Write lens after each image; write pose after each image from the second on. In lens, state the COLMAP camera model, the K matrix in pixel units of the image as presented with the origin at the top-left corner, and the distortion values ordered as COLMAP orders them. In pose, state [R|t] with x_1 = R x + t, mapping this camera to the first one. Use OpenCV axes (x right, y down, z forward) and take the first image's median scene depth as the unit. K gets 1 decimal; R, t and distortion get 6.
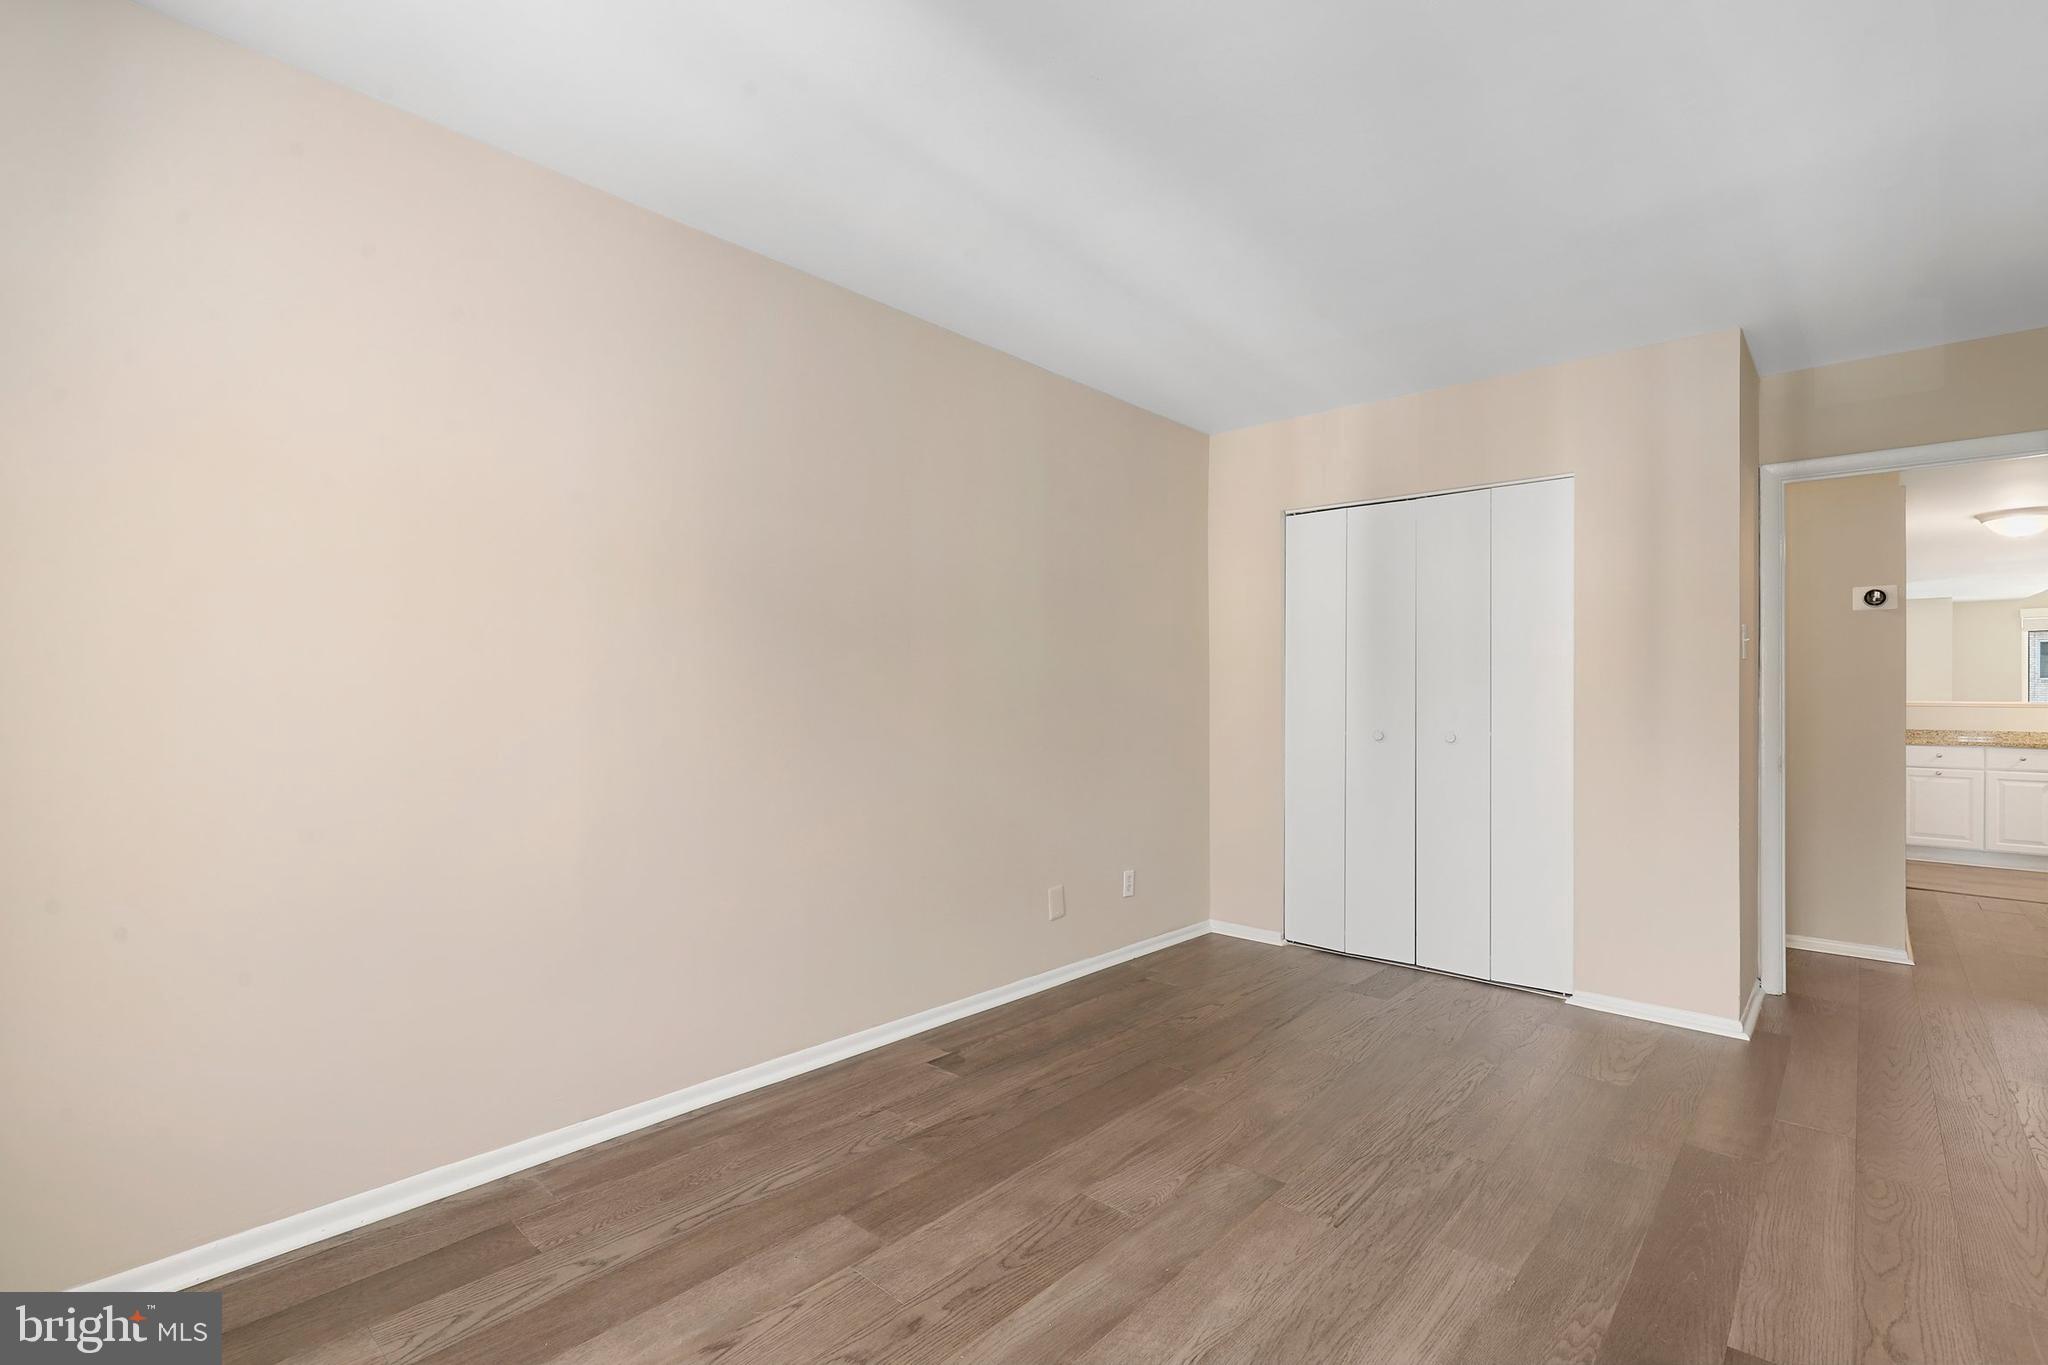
lens RADIAL K [[940.8, 0, 1018.8], [0, 940.8, 676.8], [0, 0, 1]] dist [-0.001170, -0.000359]
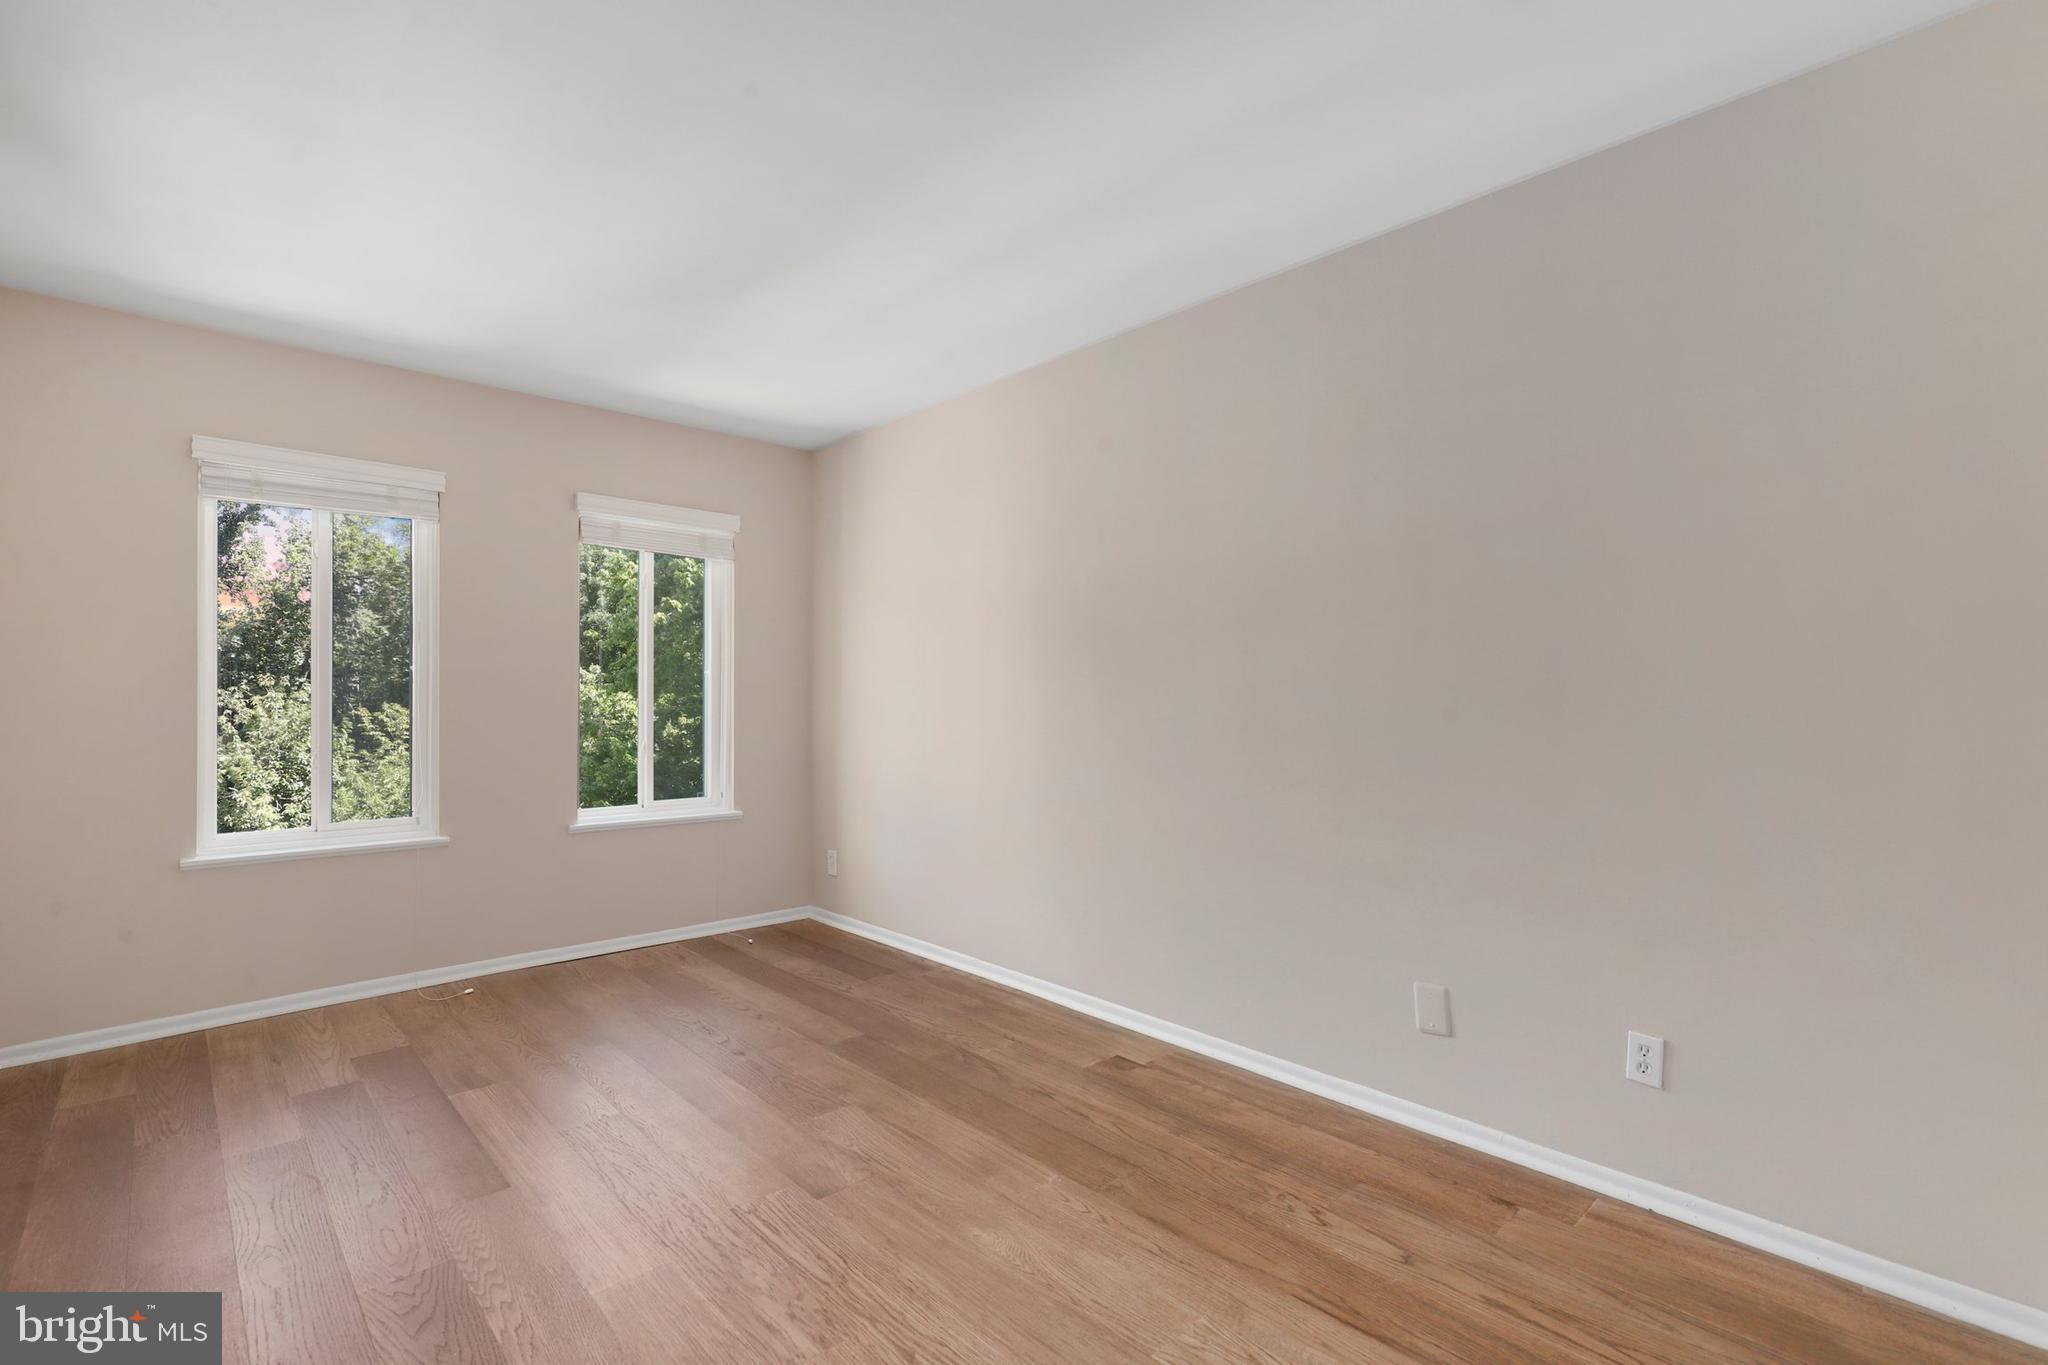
lens RADIAL K [[940.8, 0, 1009.0], [0, 940.8, 686.0], [0, 0, 1]] dist [-0.001170, -0.000359]
pose [[-0.101824, -0.017134, -0.994655, 1.327667], [0.016944, 0.999677, -0.018955, 0.034743], [0.994658, -0.018783, -0.101501, 1.401829]]
